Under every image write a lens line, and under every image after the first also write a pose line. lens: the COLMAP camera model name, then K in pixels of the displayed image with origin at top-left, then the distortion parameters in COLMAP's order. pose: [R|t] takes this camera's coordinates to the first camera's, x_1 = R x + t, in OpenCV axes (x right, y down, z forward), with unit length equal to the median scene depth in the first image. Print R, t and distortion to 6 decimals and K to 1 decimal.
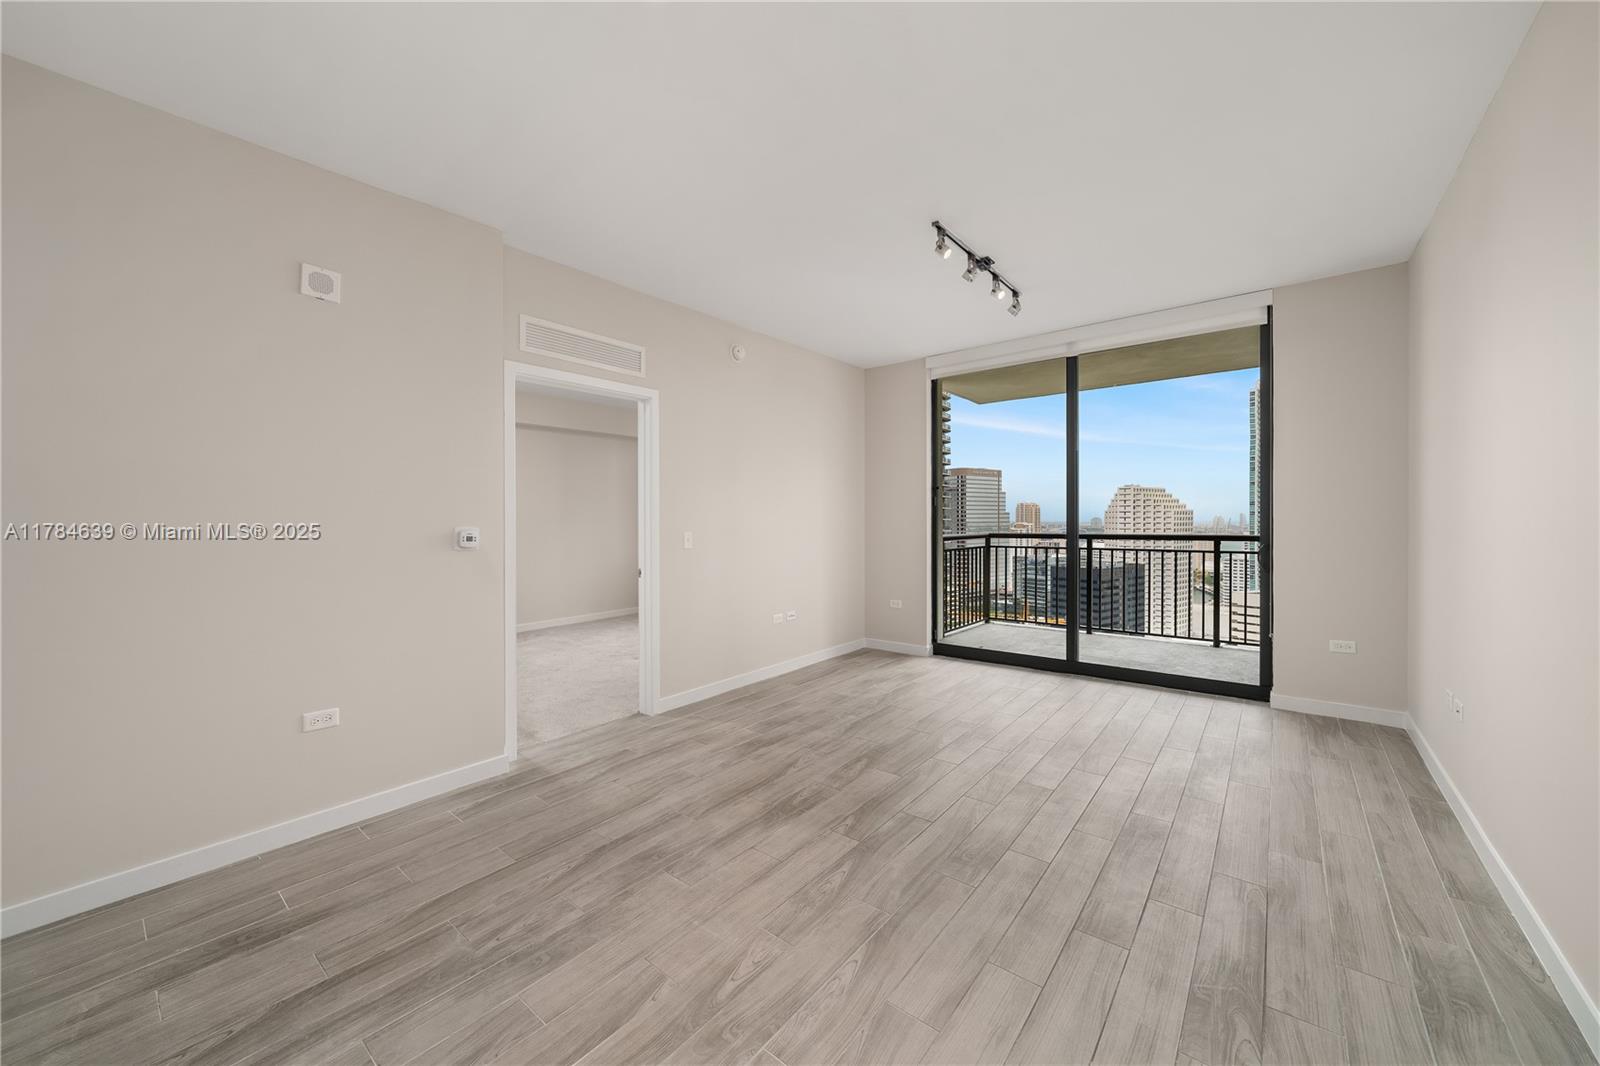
lens RADIAL K [[592.2, 0, 771.2], [0, 592.2, 521.5], [0, 0, 1]] dist [-0.000148, 0.000025]
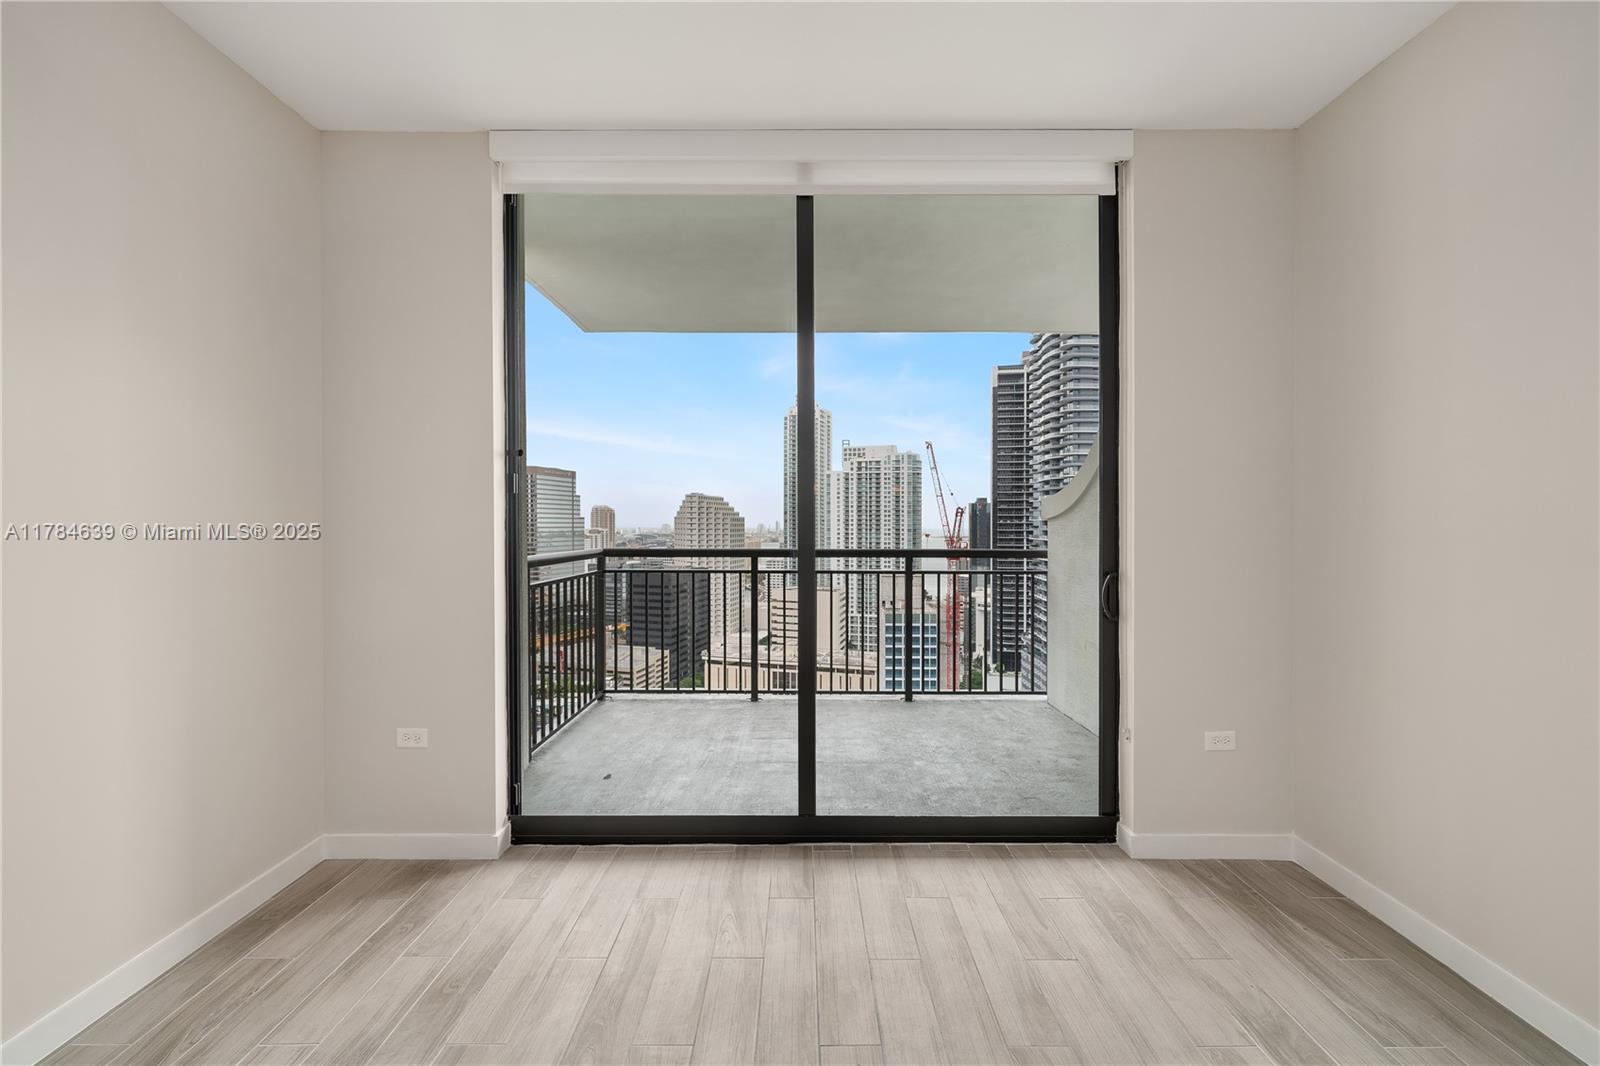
lens RADIAL K [[649.0, 0, 800.0], [0, 649.0, 533.0], [0, 0, 1]] dist [-0.000279, 0.000044]
pose [[0.761467, 0.000143, 0.648204, 0.220564], [-0.006533, 0.999951, 0.007454, -0.007640], [-0.648171, -0.009911, 0.761430, 0.871325]]
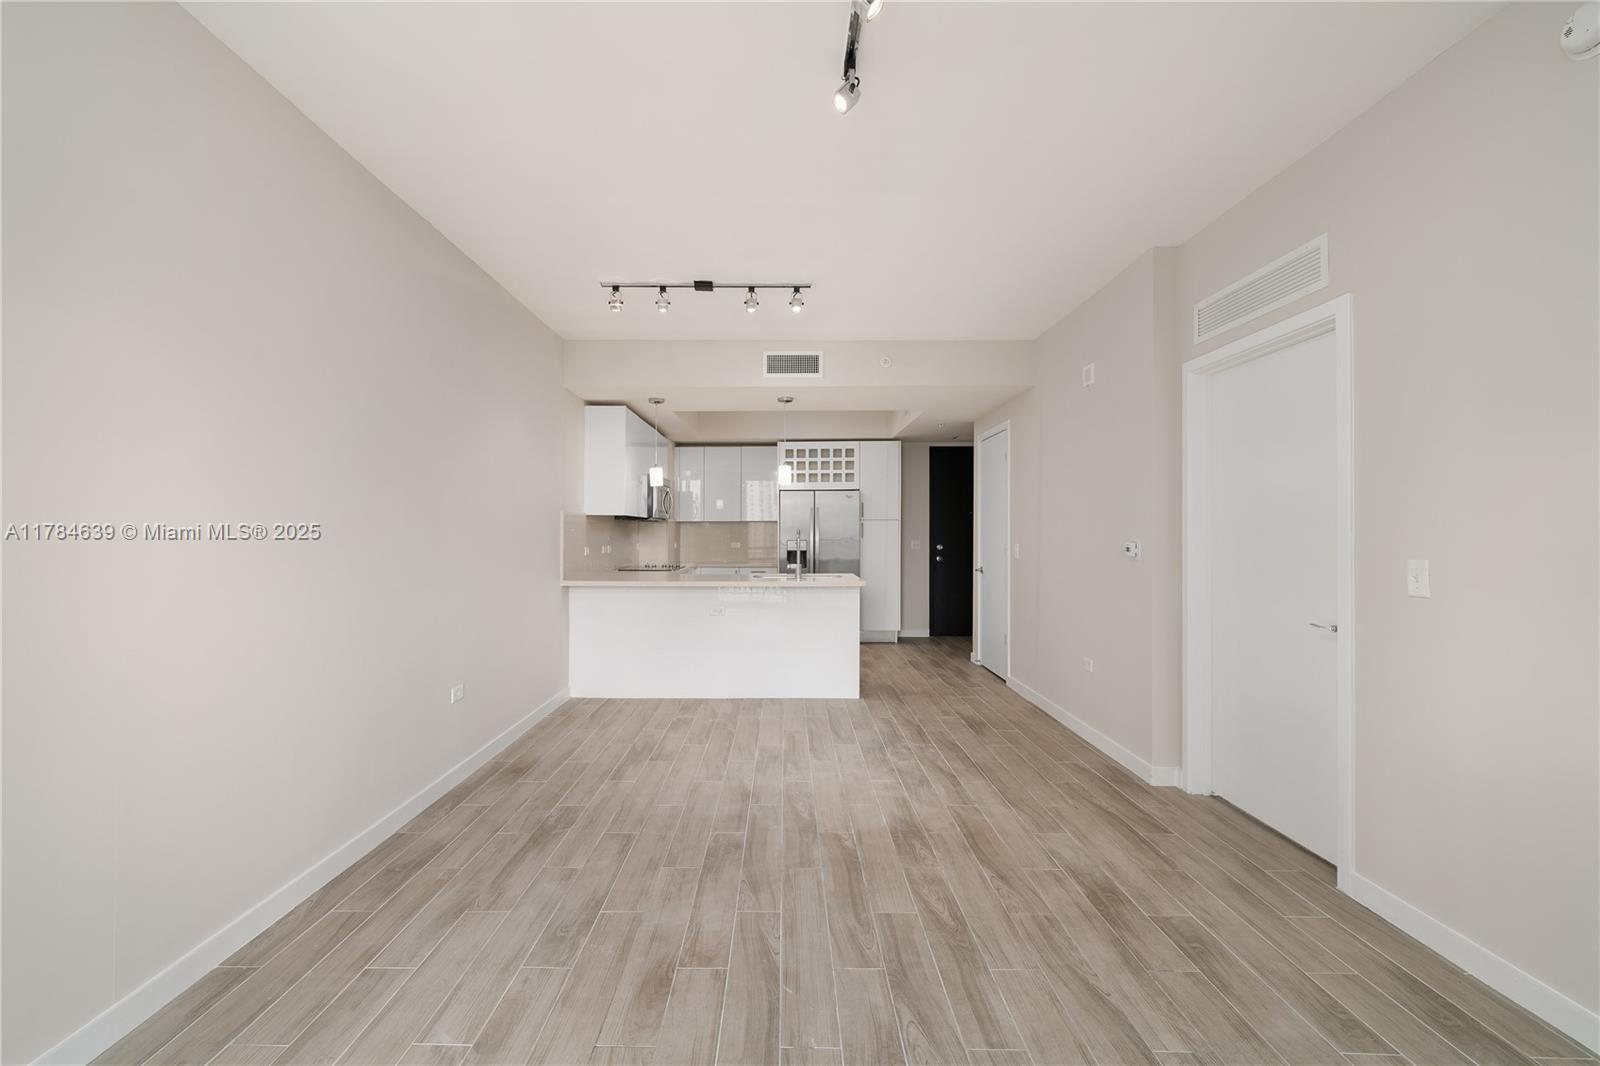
lens RADIAL K [[693.9, 0, 776.5], [0, 693.9, 533.7], [0, 0, 1]] dist [-0.000305, 0.000070]
pose [[-0.769111, 0.006610, -0.639081, 0.727884], [0.004290, 0.999977, 0.005180, -0.010127], [0.639101, 0.001242, -0.769122, 1.378059]]
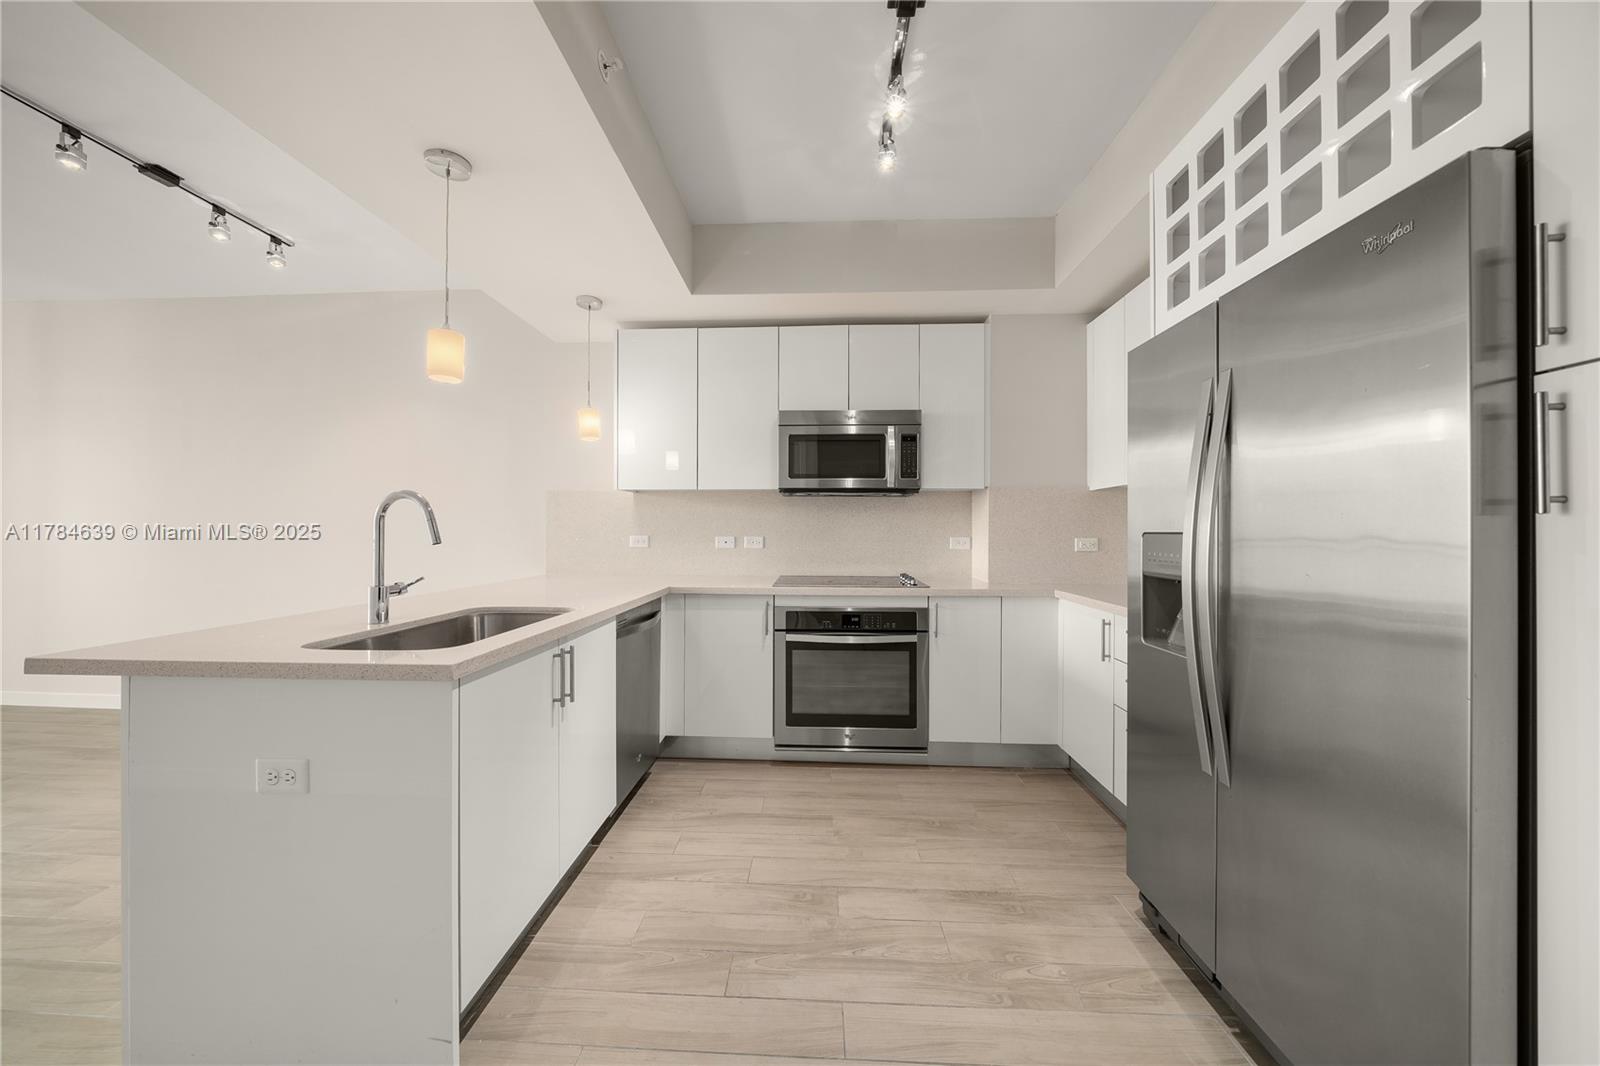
lens RADIAL K [[549.4, 0, 797.4], [0, 549.4, 526.0], [0, 0, 1]] dist [-0.004356, -0.000035]
pose [[-0.599473, 0.012549, 0.800297, -1.046566], [0.004348, 0.999913, -0.012422, 0.026712], [-0.800383, -0.003967, -0.599475, 0.092388]]
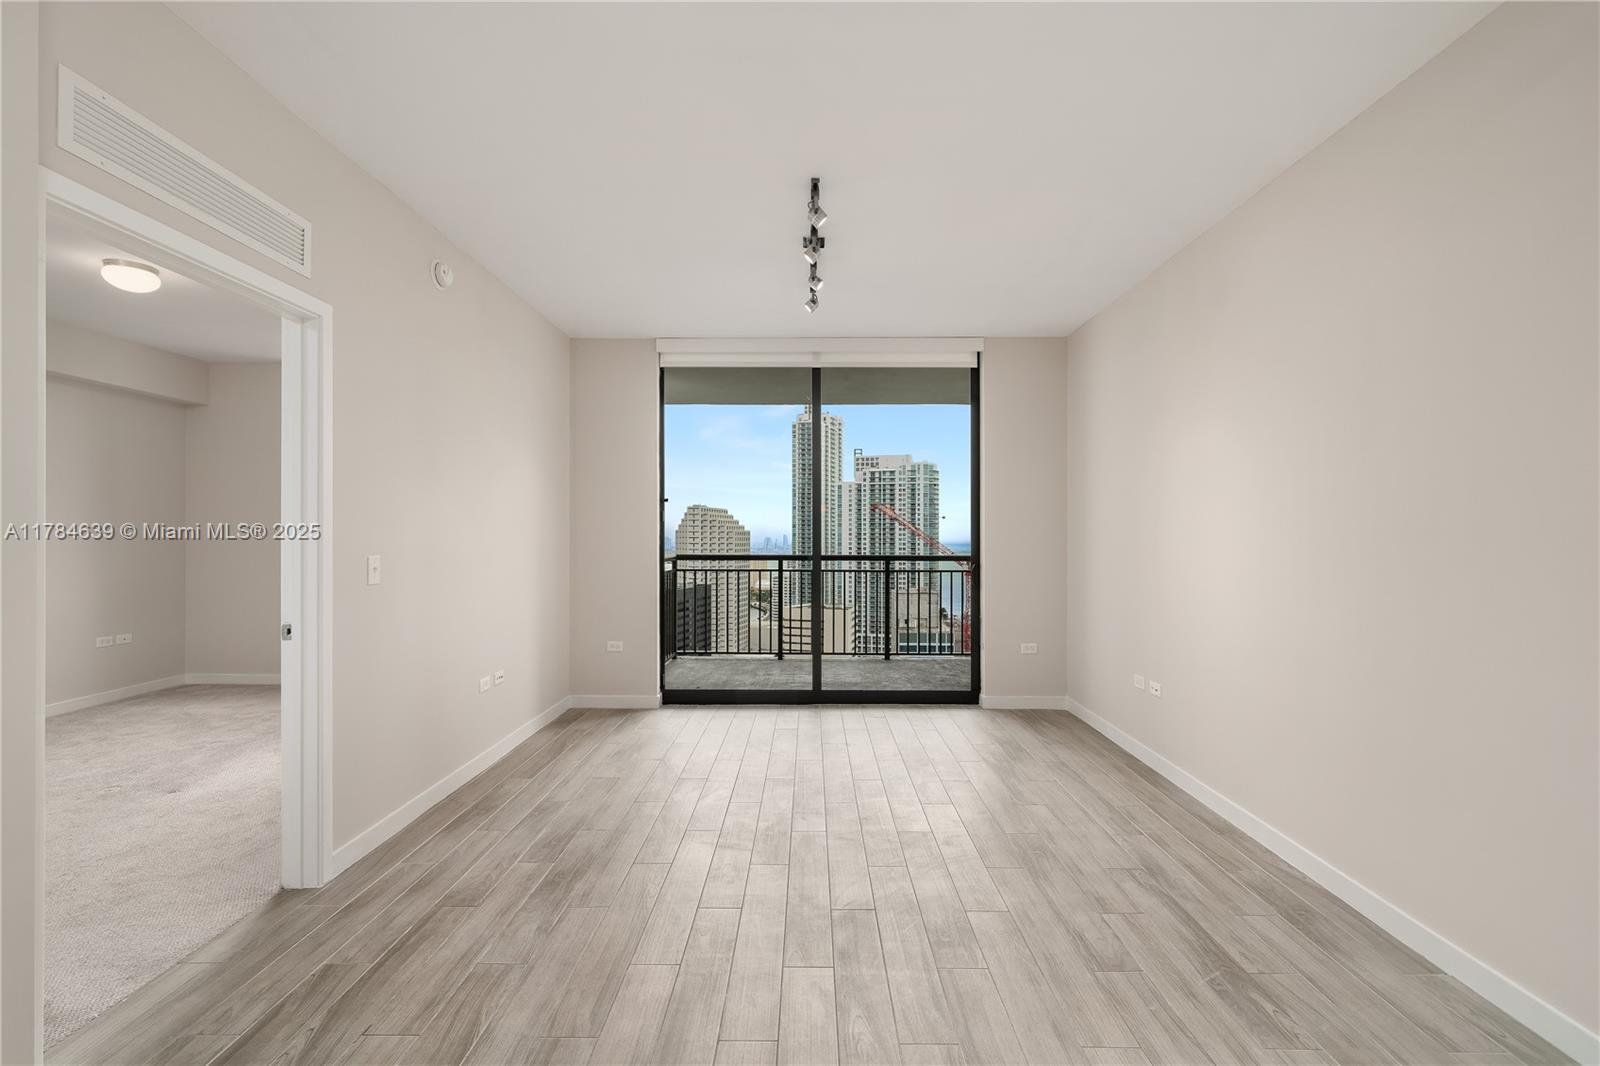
lens RADIAL K [[690.2, 0, 799.4], [0, 690.2, 540.8], [0, 0, 1]] dist [-0.000195, -0.000019]
pose [[0.770603, 0.007280, 0.637273, -0.318500], [-0.007515, 0.999969, -0.002336, 0.000246], [-0.637271, -0.002989, 0.770634, 0.252170]]
